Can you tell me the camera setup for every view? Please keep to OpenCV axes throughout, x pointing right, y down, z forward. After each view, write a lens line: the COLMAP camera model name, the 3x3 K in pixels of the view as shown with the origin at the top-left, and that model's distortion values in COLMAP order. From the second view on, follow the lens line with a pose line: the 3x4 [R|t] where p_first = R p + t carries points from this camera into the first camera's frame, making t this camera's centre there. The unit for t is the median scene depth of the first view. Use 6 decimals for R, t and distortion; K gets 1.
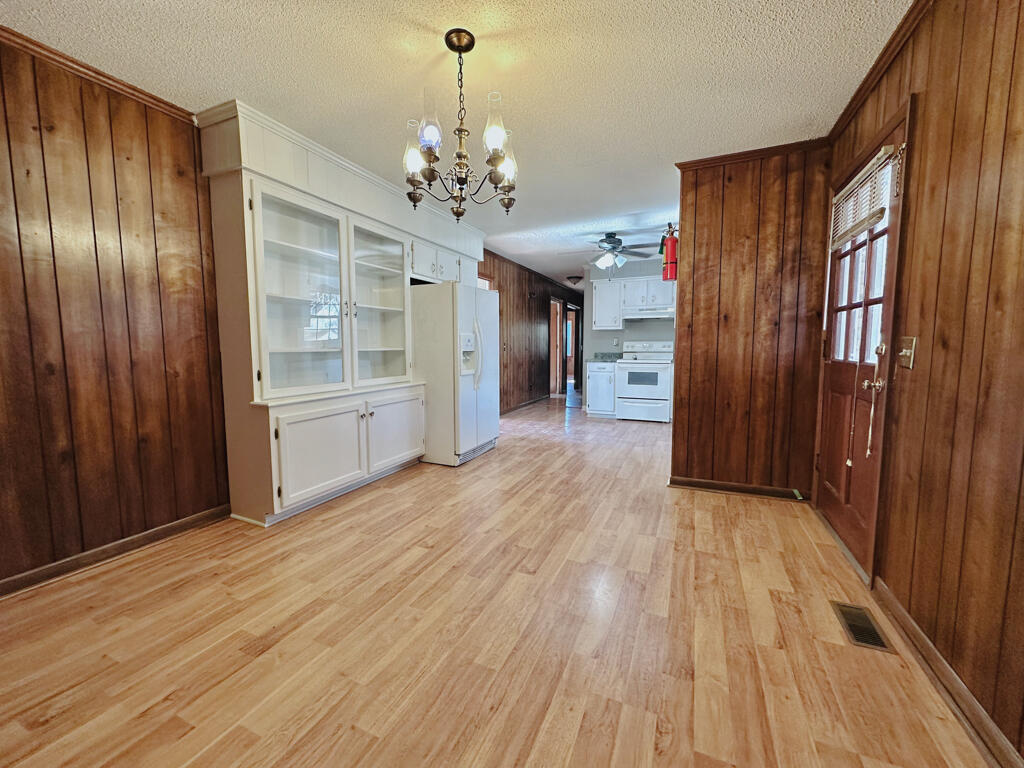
lens RADIAL K [[408.1, 0, 511.3], [0, 408.1, 384.1], [0, 0, 1]] dist [-0.003005, 0.000373]
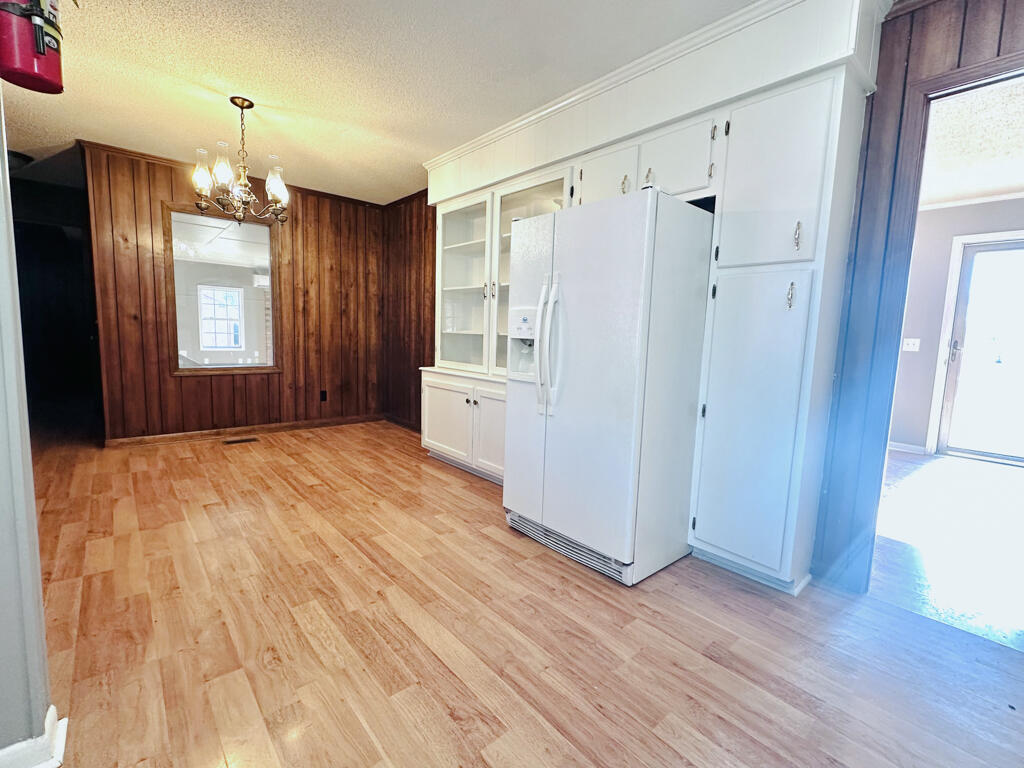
lens RADIAL K [[465.7, 0, 512.0], [0, 465.7, 384.0], [0, 0, 1]] dist [-0.001161, 0.000162]
pose [[-0.424602, 0.086341, -0.901254, 0.608608], [-0.118398, 0.981599, 0.149818, -0.144781], [0.897605, 0.170320, -0.406566, 1.597049]]
